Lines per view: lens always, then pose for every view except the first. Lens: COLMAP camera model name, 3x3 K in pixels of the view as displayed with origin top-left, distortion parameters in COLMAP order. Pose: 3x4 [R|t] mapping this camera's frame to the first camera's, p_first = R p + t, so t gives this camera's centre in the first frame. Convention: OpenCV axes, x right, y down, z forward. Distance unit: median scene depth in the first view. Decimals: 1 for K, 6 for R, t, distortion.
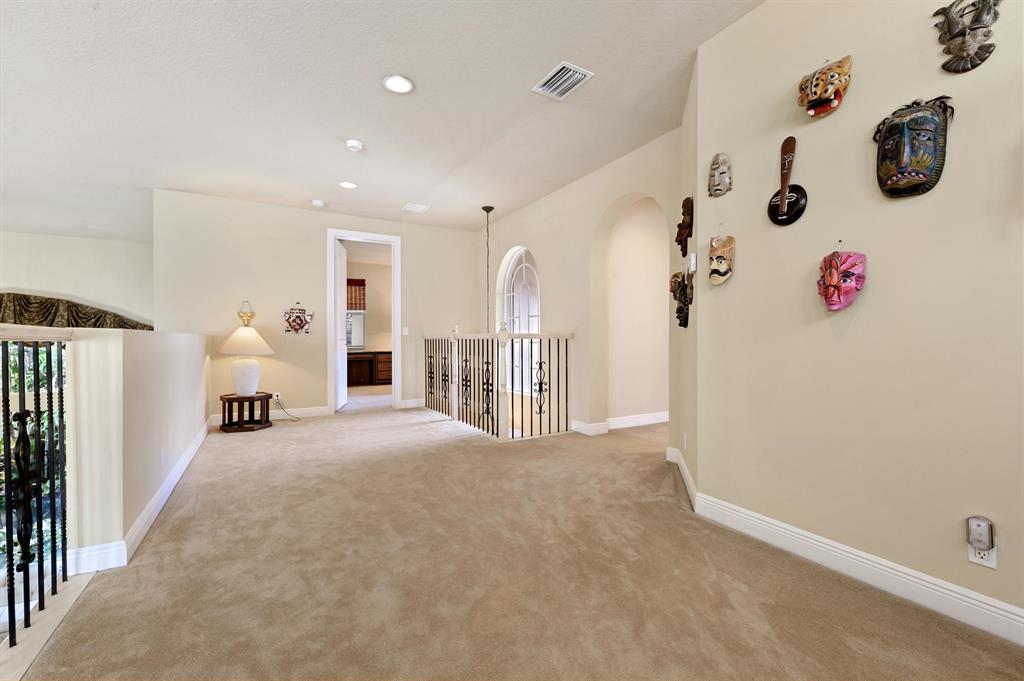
lens RADIAL K [[429.5, 0, 514.7], [0, 429.5, 339.0], [0, 0, 1]] dist [0.008963, -0.000271]
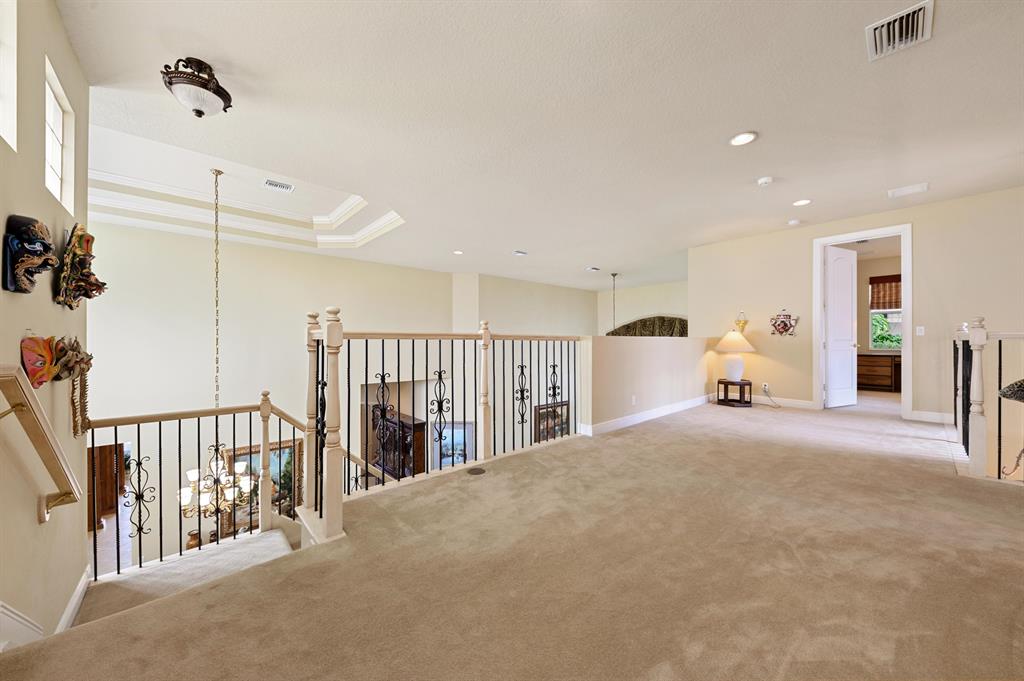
lens RADIAL K [[370.6, 0, 516.2], [0, 370.6, 338.3], [0, 0, 1]] dist [0.000742, -0.000320]
pose [[0.204915, -0.002632, -0.978776, 0.429623], [-0.001679, 0.999994, -0.003040, -0.001051], [0.978778, 0.002267, 0.204909, 0.082426]]
